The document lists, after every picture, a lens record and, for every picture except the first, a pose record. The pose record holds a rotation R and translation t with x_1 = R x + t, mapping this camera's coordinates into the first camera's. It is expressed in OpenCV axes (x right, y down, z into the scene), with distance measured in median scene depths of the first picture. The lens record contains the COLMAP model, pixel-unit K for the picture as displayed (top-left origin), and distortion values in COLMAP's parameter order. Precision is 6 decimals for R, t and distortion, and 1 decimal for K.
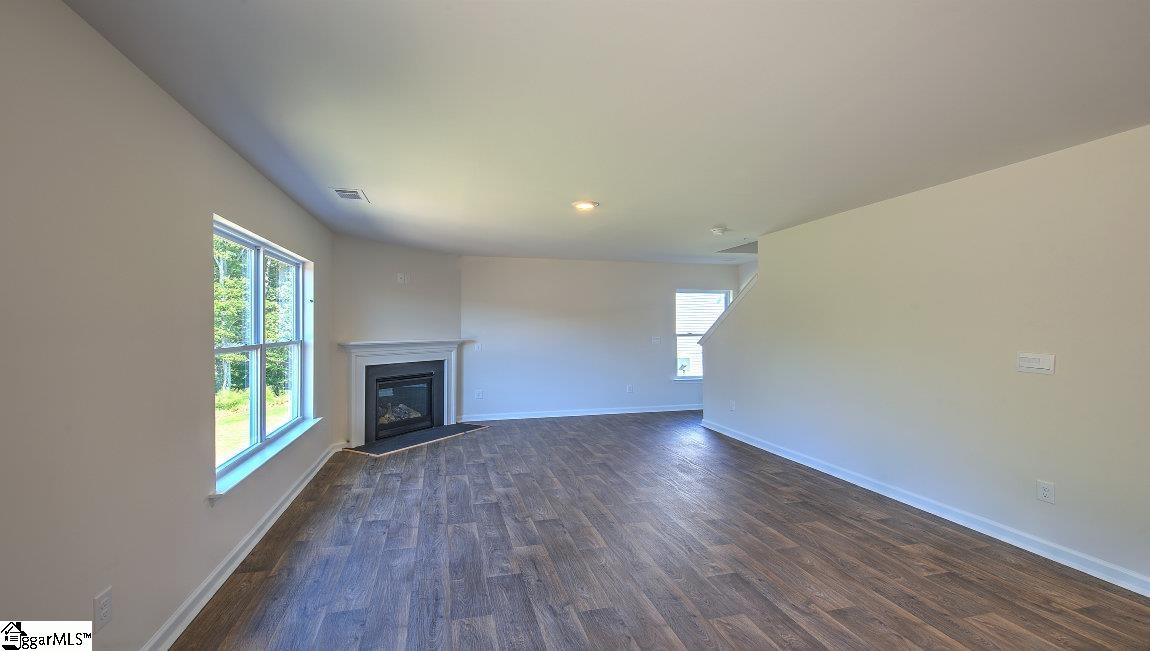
lens RADIAL K [[499.3, 0, 576.2], [0, 499.3, 337.5], [0, 0, 1]] dist [0.001596, -0.002438]
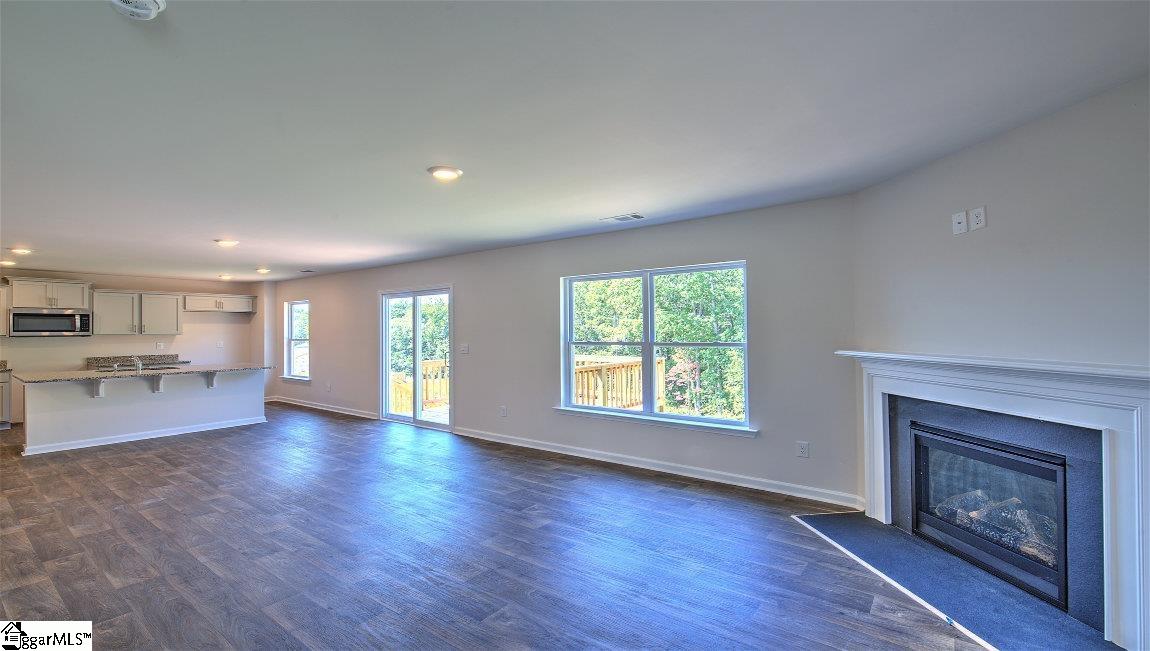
lens RADIAL K [[499.3, 0, 585.1], [0, 499.3, 337.0], [0, 0, 1]] dist [0.001596, -0.002438]
pose [[-0.786382, 0.018632, -0.617460, 0.293223], [-0.001456, 0.999486, 0.032014, -0.037307], [0.617739, 0.026074, -0.785951, 1.579070]]
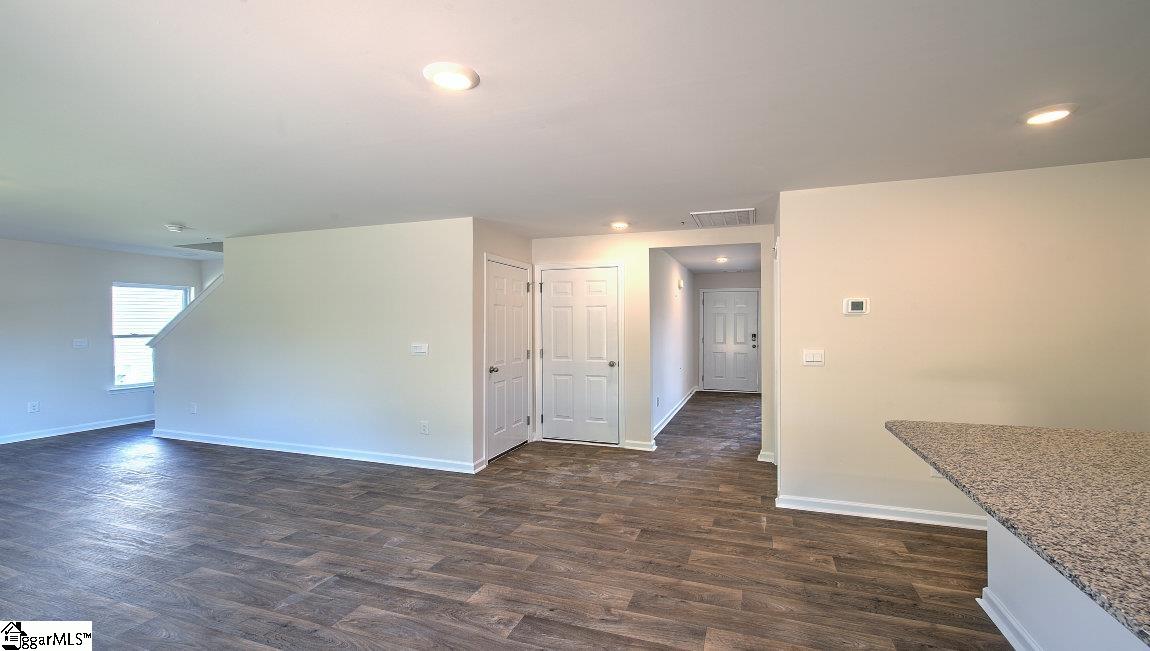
lens RADIAL K [[499.3, 0, 585.0], [0, 499.3, 323.7], [0, 0, 1]] dist [0.001596, -0.002438]
pose [[0.570321, 0.002261, 0.821419, -0.068053], [0.017610, 0.999733, -0.014979, 0.000190], [-0.821233, 0.023008, 0.570129, -0.244198]]
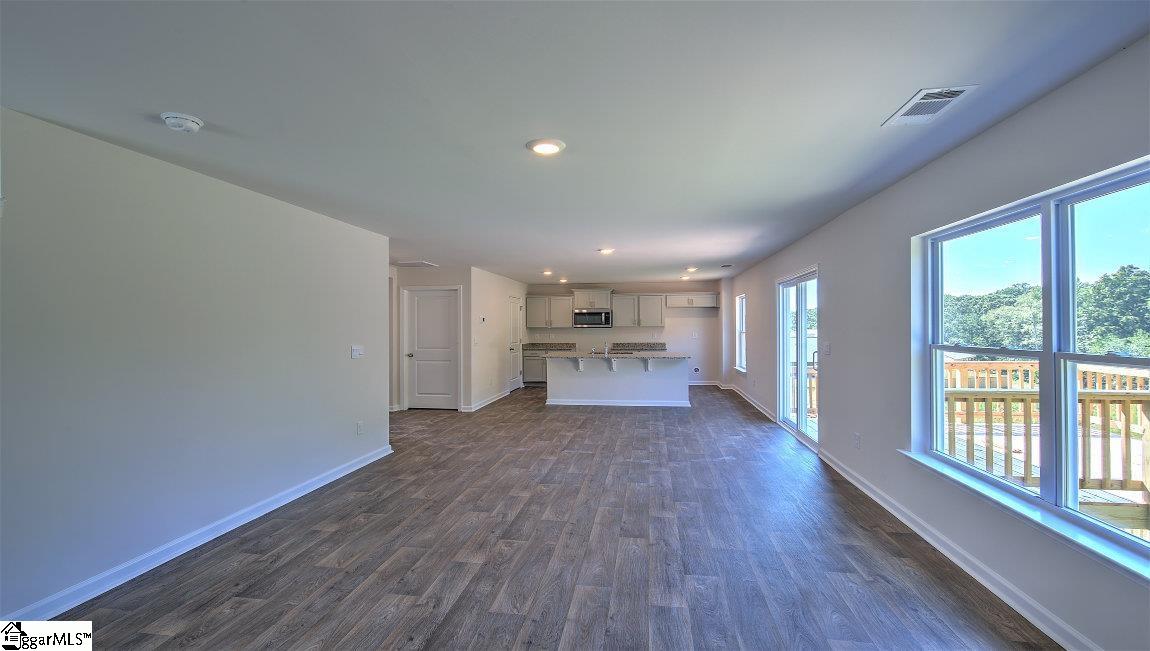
lens RADIAL K [[499.3, 0, 575.8], [0, 499.3, 333.5], [0, 0, 1]] dist [0.001596, -0.002438]
pose [[-0.915734, 0.002362, 0.401777, -0.258952], [0.016347, 0.999374, 0.031384, -0.032660], [-0.401452, 0.035307, -0.915199, 1.458520]]
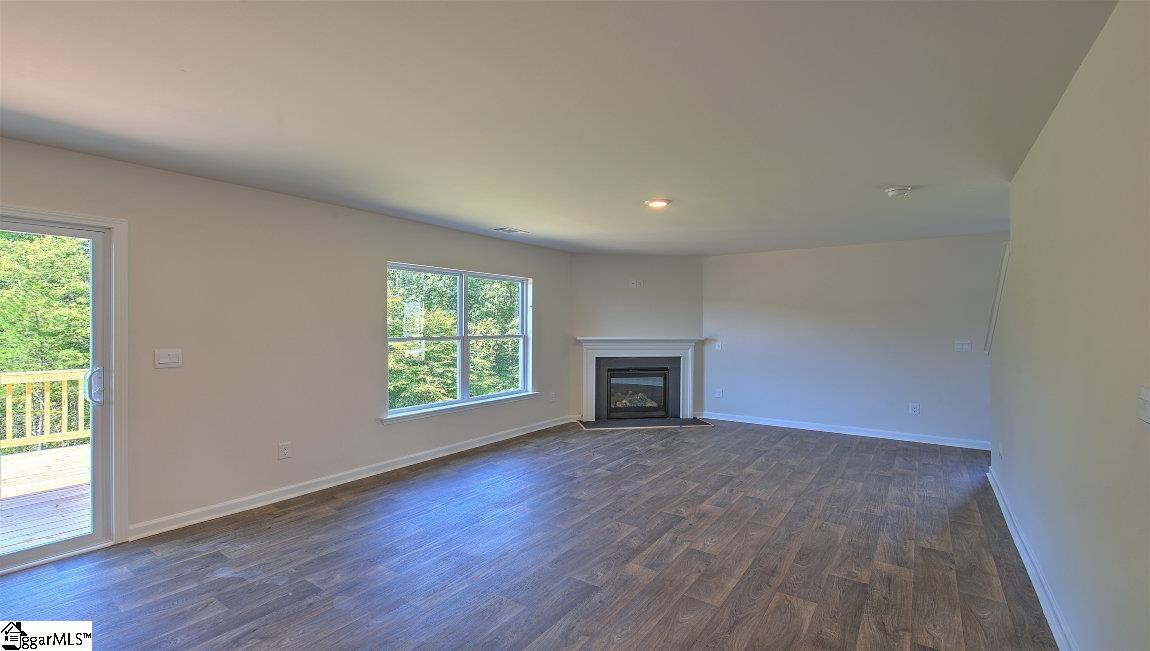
lens RADIAL K [[499.3, 0, 556.5], [0, 499.3, 342.3], [0, 0, 1]] dist [0.001596, -0.002438]
pose [[0.614749, 0.032529, -0.788052, 0.618015], [-0.019743, 0.999471, 0.025854, -0.011739], [0.788476, -0.000336, 0.615066, 0.210203]]
